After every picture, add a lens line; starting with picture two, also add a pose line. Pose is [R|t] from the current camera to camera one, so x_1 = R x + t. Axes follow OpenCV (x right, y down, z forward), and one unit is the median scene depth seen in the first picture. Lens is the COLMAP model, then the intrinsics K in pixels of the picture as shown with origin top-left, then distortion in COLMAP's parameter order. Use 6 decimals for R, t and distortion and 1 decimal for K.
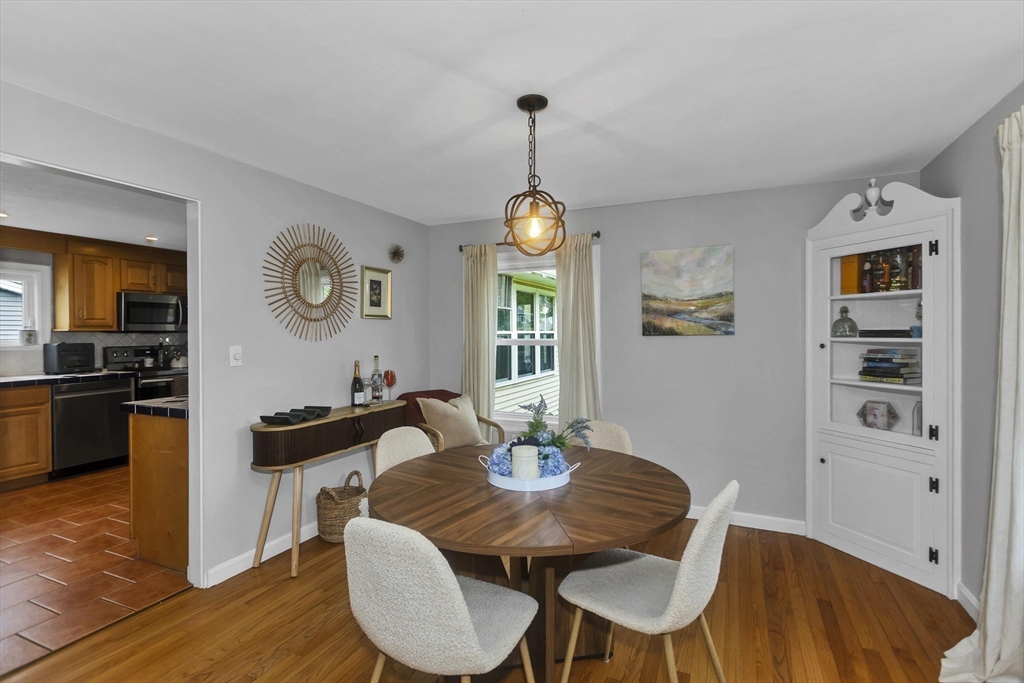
lens RADIAL K [[493.0, 0, 513.3], [0, 493.0, 335.9], [0, 0, 1]] dist [0.004649, 0.000581]
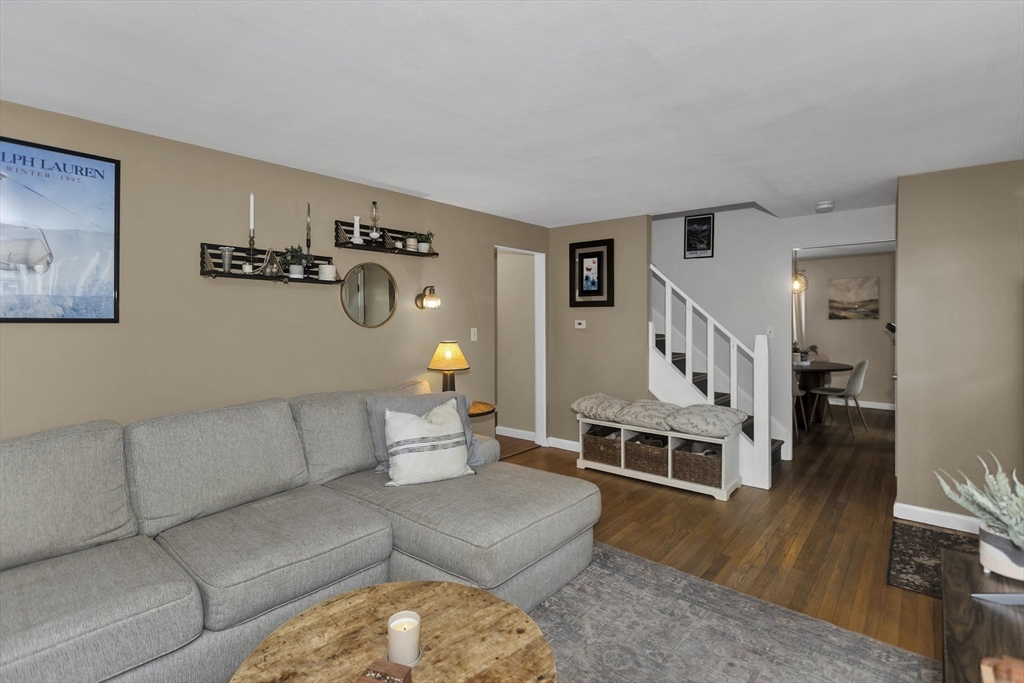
lens RADIAL K [[493.0, 0, 510.1], [0, 493.0, 316.2], [0, 0, 1]] dist [0.004649, 0.000581]
pose [[0.962905, 0.003335, -0.269819, -0.509949], [-0.006755, 0.999908, -0.011747, 0.020592], [0.269755, 0.013134, 0.962839, -1.485172]]
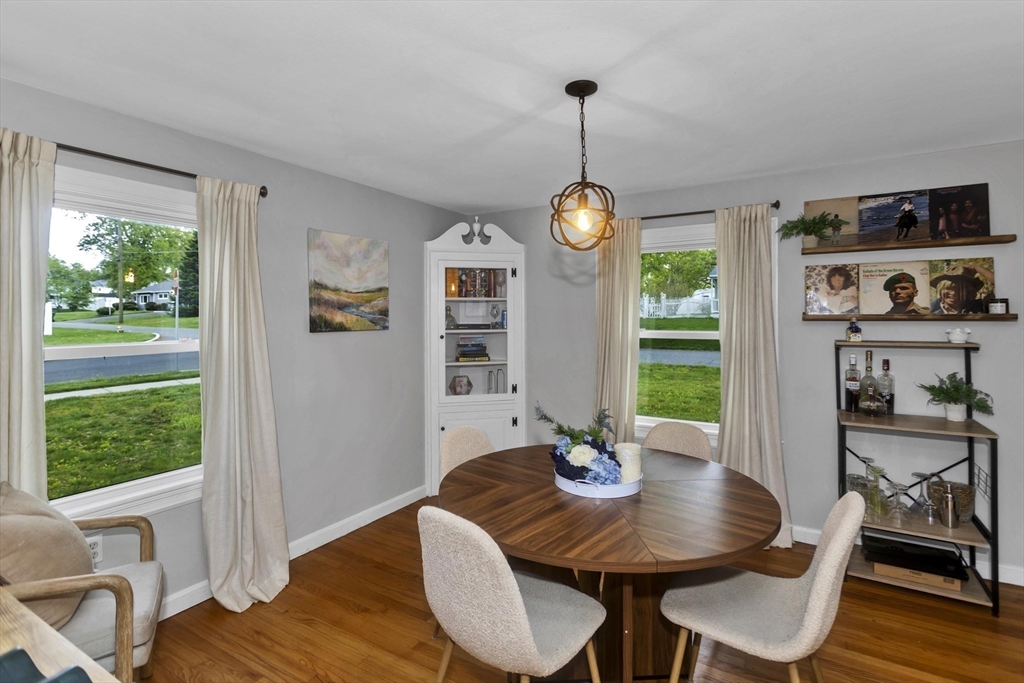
lens RADIAL K [[493.0, 0, 525.2], [0, 493.0, 321.3], [0, 0, 1]] dist [0.004649, 0.000581]
pose [[0.094782, 0.000939, 0.995498, -0.549069], [0.013530, 0.999906, -0.002231, -0.012931], [-0.995406, 0.013681, 0.094761, 0.616223]]
